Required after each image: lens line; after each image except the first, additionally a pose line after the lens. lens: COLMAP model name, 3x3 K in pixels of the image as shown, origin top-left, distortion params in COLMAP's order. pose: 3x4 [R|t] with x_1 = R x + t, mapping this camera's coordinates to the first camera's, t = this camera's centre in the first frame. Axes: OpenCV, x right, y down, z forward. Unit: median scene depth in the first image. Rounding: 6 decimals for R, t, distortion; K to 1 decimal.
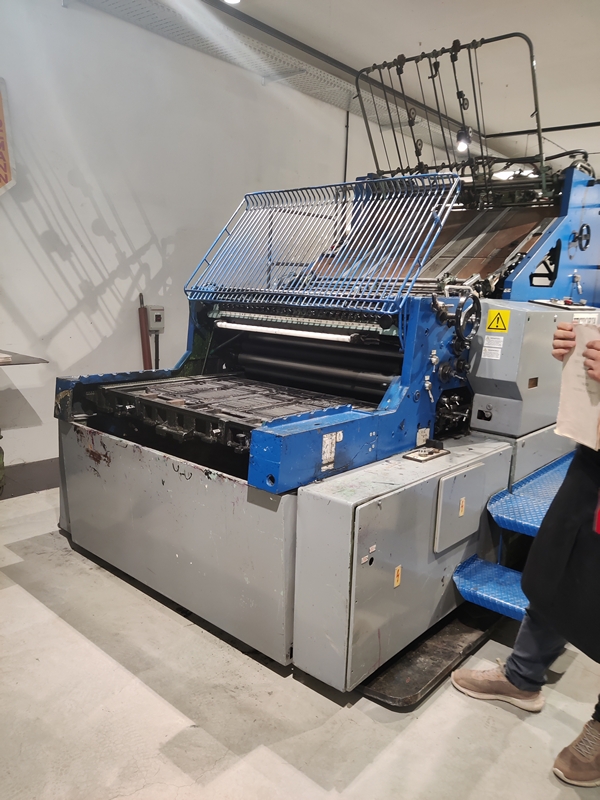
lens RADIAL K [[611.4, 0, 300.1], [0, 611.4, 398.4], [0, 0, 1]] dist [0.012328, 0.001652]
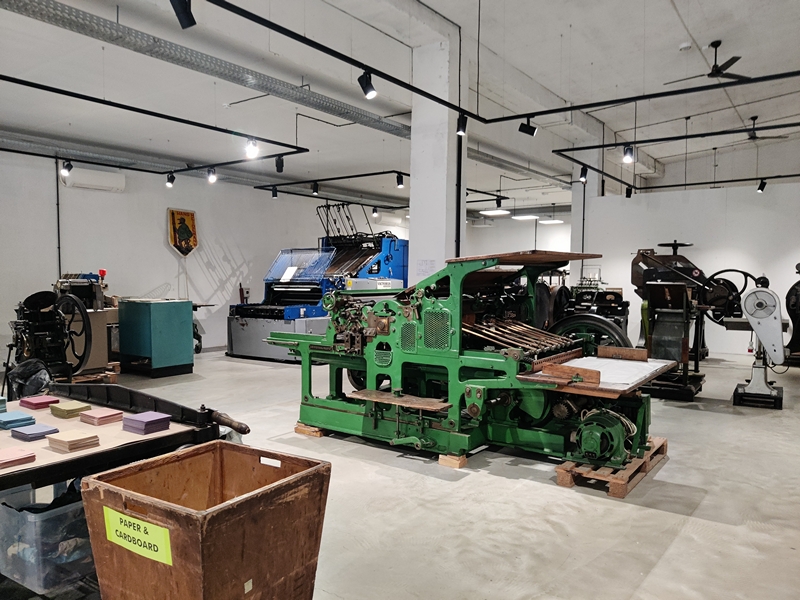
lens RADIAL K [[611.4, 0, 398.0], [0, 611.4, 302.1], [0, 0, 1]] dist [0.012328, 0.001652]
pose [[0.994308, -0.046443, 0.095887, 0.147369], [0.059486, 0.988645, -0.137994, 0.310542], [-0.088389, 0.142913, 0.985781, -1.619595]]
